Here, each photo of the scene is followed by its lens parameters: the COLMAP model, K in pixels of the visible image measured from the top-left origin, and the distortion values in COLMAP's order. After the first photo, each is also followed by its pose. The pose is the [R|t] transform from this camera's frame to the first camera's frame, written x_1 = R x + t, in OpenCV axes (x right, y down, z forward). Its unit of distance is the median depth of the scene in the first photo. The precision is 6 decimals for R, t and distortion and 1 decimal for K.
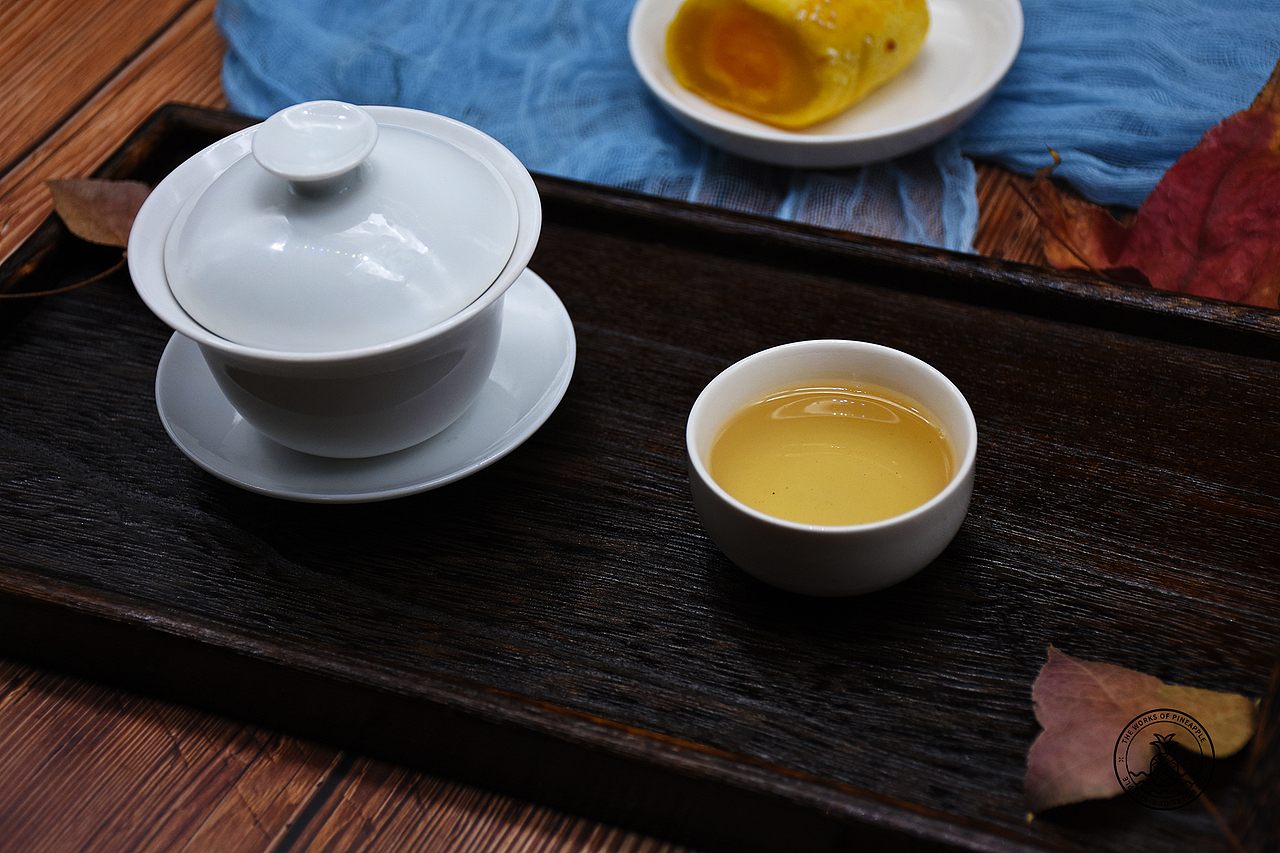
lens RADIAL K [[2181.0, 0, 636.7], [0, 2181.0, 425.8], [0, 0, 1]] dist [0.201703, 0.199652]
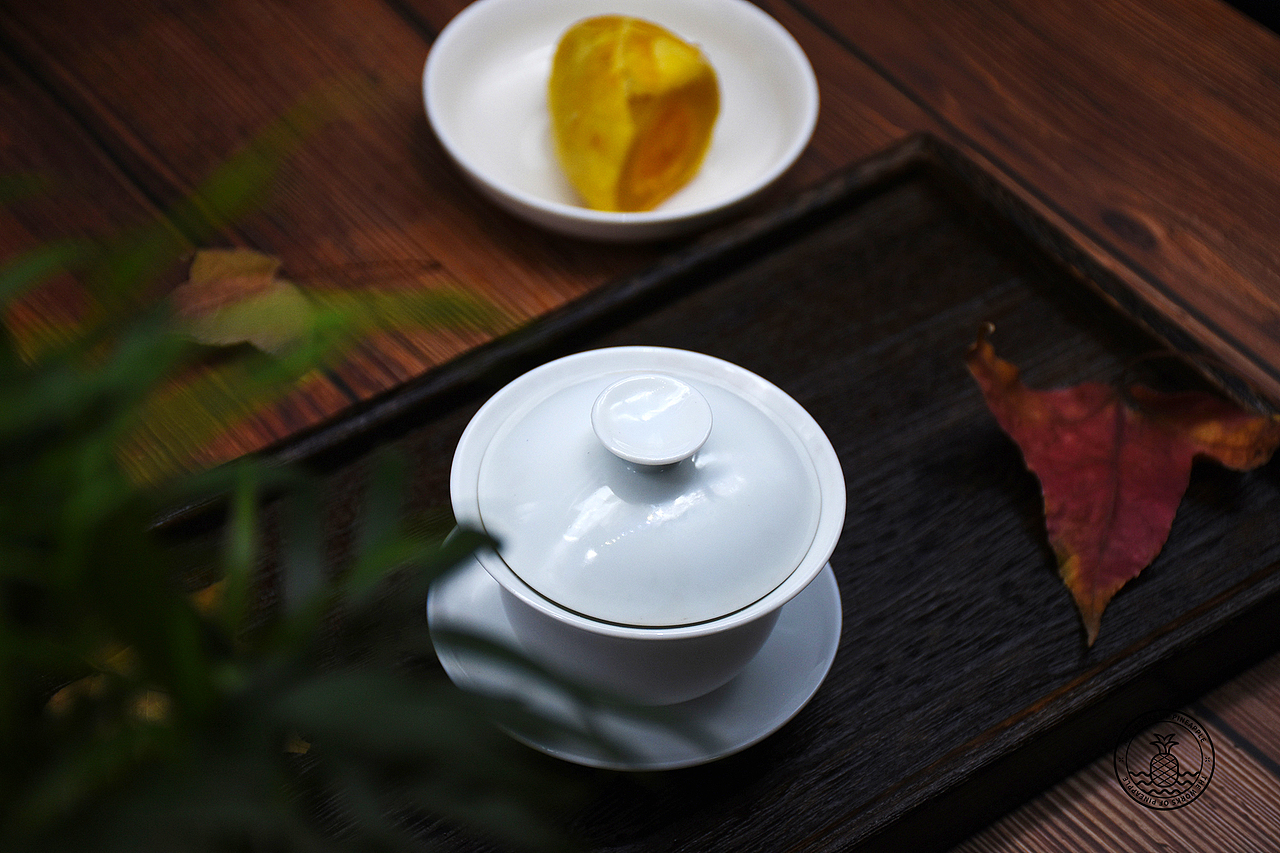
lens RADIAL K [[3202.9, 0, 616.4], [0, 3202.9, 426.8], [0, 0, 1]] dist [0.551487, -0.498598]
pose [[0.500805, -0.548901, 0.669255, -0.958758], [0.513053, 0.810981, 0.281222, -0.469912], [-0.697116, 0.202526, 0.687759, -0.047663]]
